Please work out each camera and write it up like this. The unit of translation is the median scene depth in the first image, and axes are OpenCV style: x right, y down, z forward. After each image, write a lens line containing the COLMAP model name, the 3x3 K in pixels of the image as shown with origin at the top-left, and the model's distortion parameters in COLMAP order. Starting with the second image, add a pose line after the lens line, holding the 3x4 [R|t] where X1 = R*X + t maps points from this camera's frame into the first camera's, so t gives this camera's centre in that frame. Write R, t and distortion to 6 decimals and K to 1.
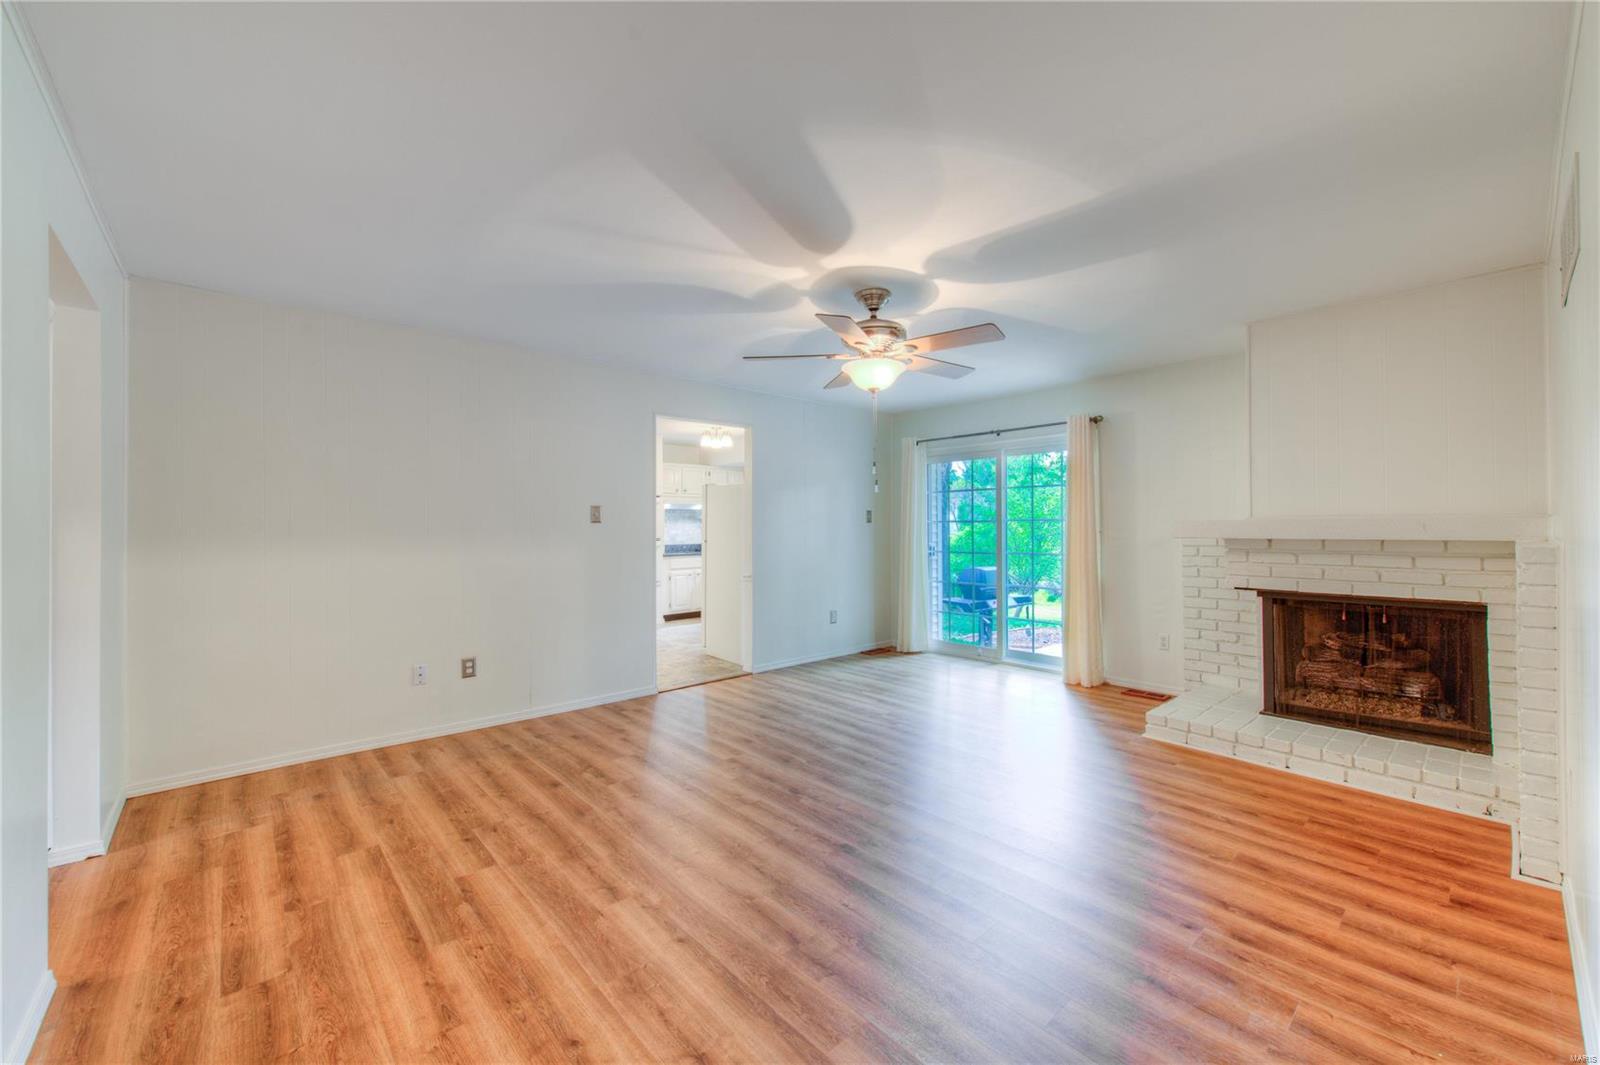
lens RADIAL K [[641.7, 0, 798.0], [0, 641.7, 517.1], [0, 0, 1]] dist [0.004452, 0.000021]
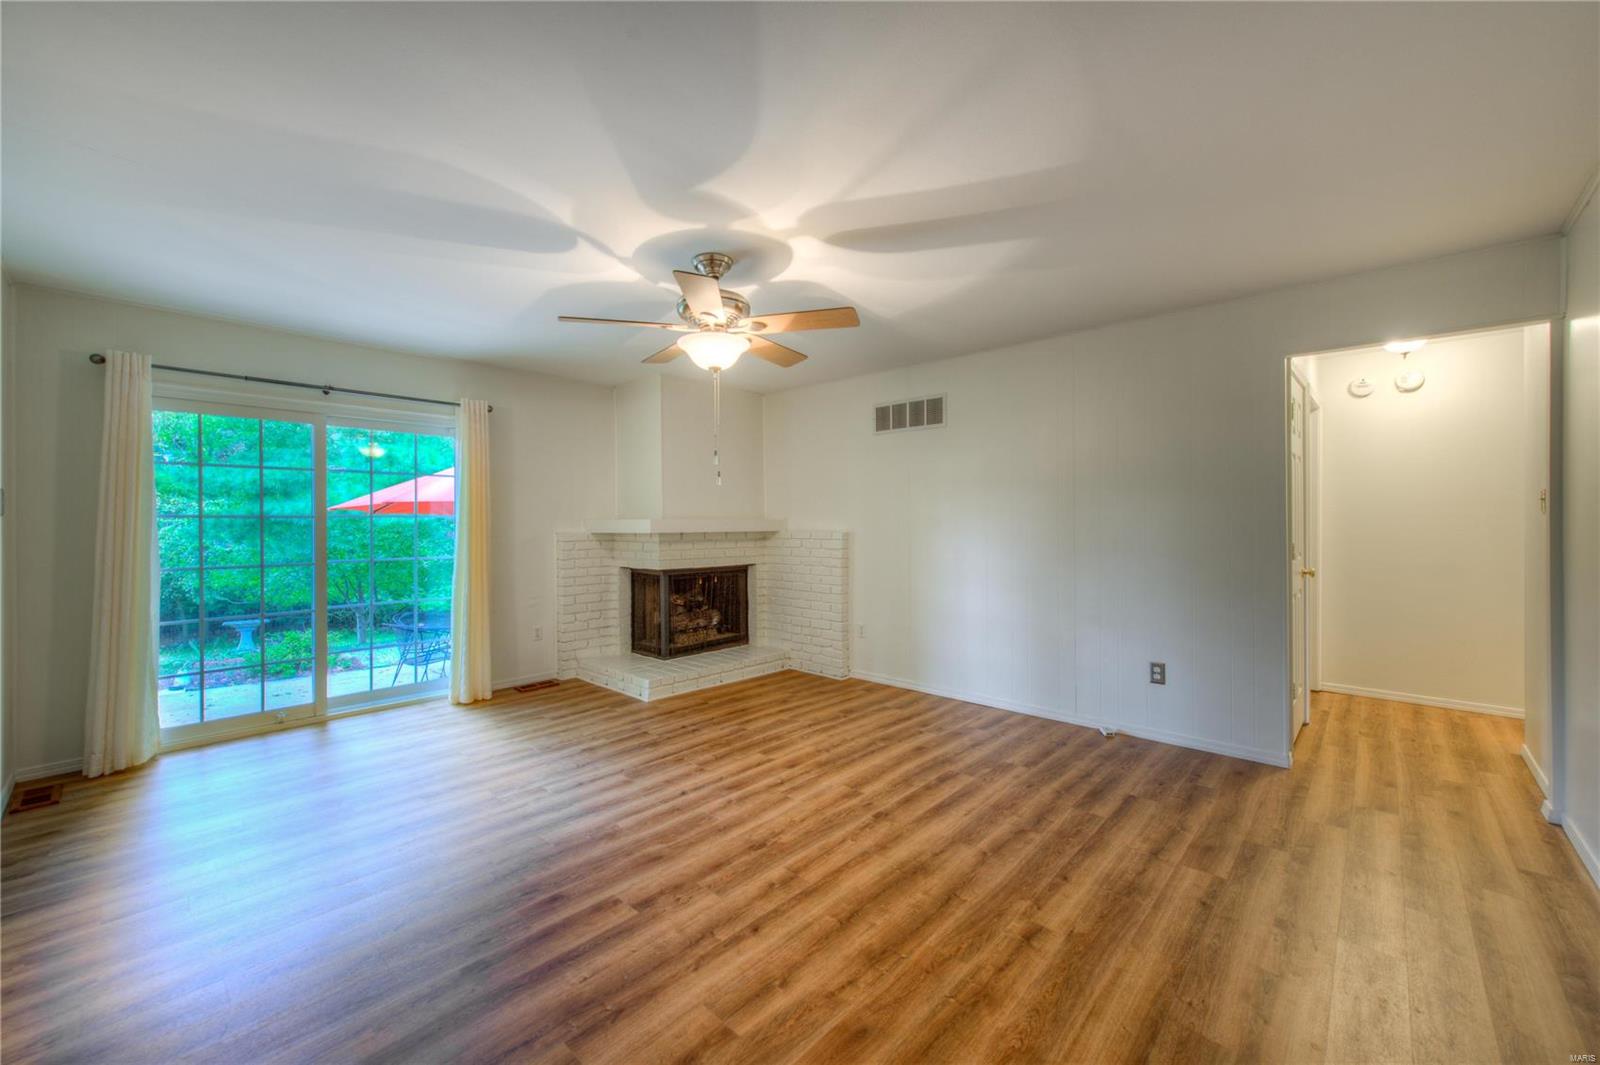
lens RADIAL K [[636.8, 0, 821.0], [0, 636.8, 519.4], [0, 0, 1]] dist [0.004886, 0.000170]
pose [[-0.125149, 0.007885, 0.992107, -0.857606], [-0.011369, 0.999891, -0.009381, 0.017192], [-0.992073, -0.012454, -0.125046, 1.068245]]
